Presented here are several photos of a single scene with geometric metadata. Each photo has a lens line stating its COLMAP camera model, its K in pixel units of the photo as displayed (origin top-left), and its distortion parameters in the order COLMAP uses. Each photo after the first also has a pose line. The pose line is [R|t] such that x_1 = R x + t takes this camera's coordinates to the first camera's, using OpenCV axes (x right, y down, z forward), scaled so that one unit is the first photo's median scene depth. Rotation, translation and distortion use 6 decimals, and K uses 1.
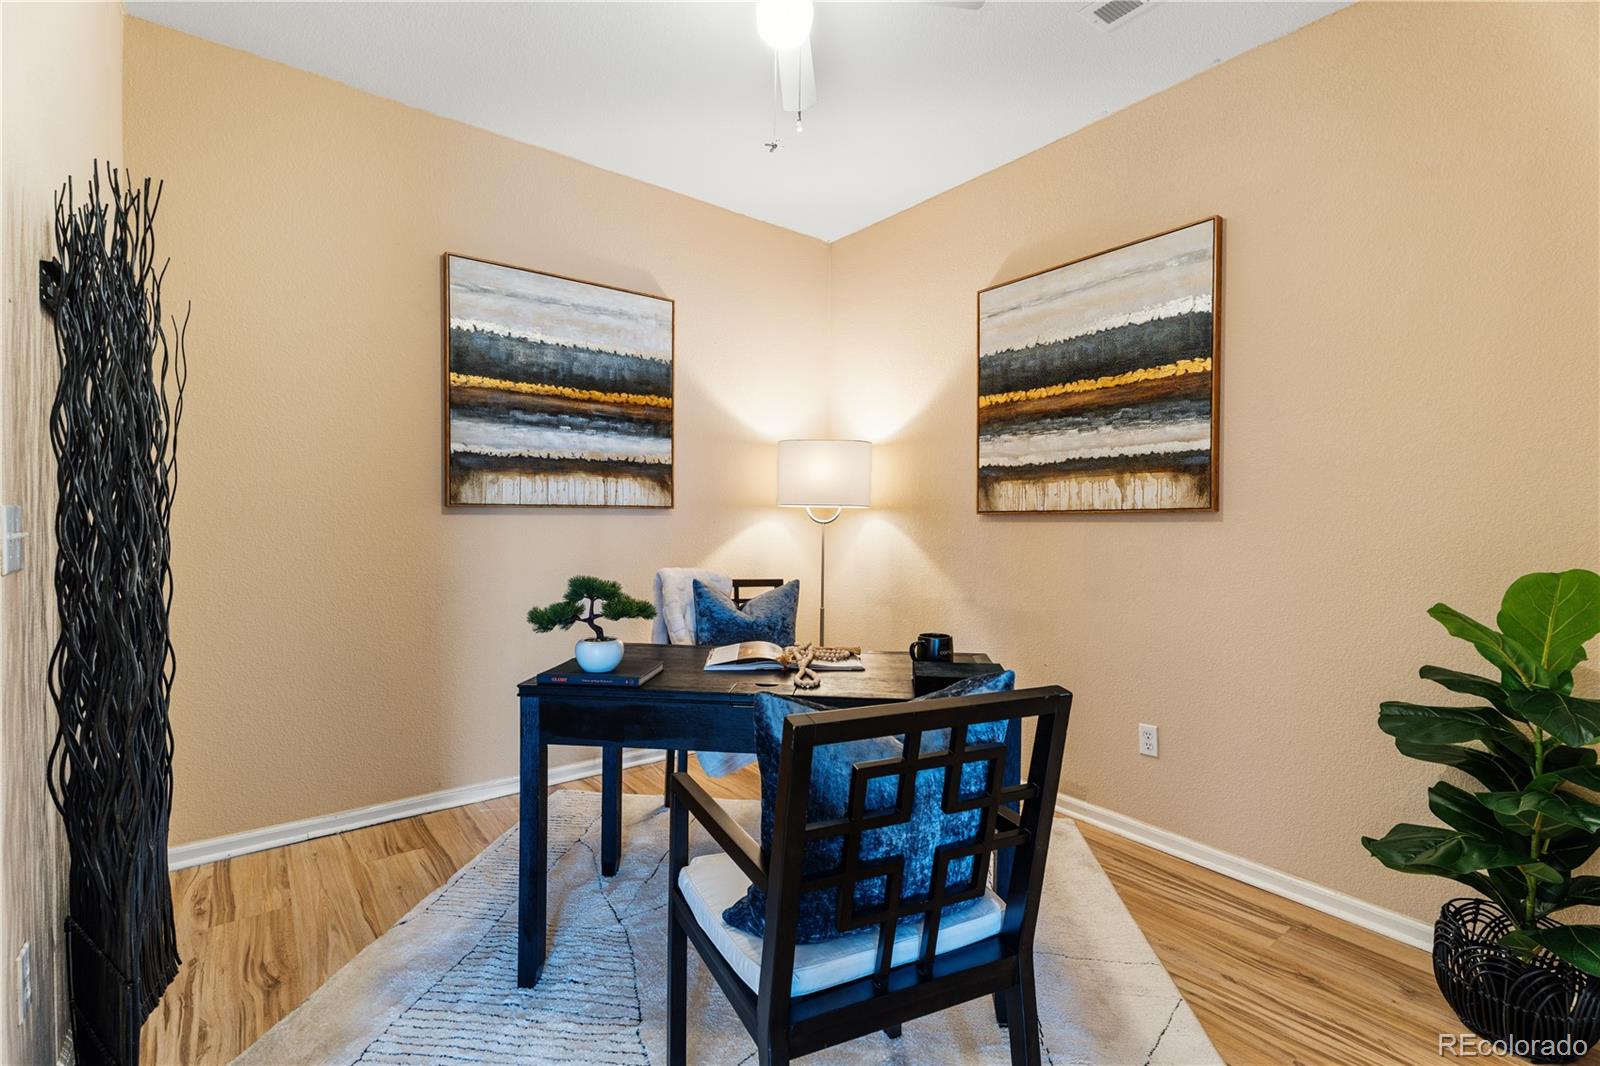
lens RADIAL K [[713.3, 0, 801.6], [0, 713.3, 527.7], [0, 0, 1]] dist [-0.002175, -0.000244]
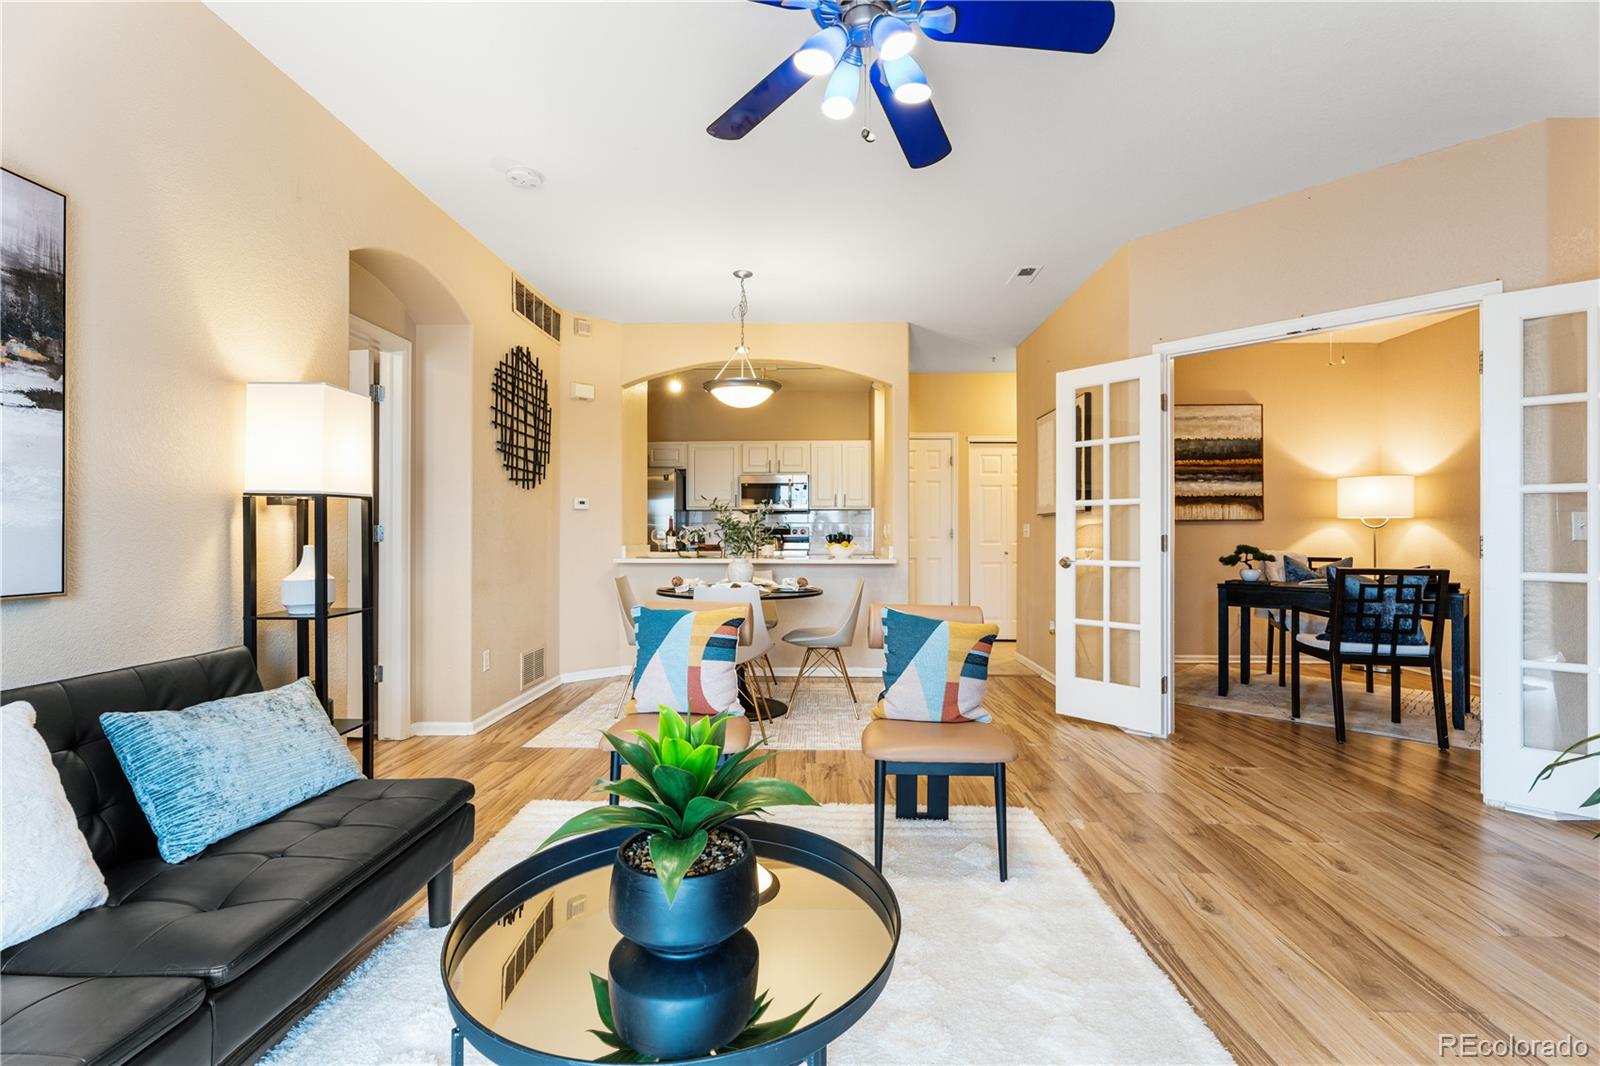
lens RADIAL K [[713.3, 0, 793.7], [0, 713.3, 536.8], [0, 0, 1]] dist [-0.002175, -0.000244]
pose [[0.768571, -0.014887, -0.639591, 0.059887], [0.000787, 0.999750, -0.022324, 0.057460], [0.639764, 0.016654, 0.768391, -1.228535]]
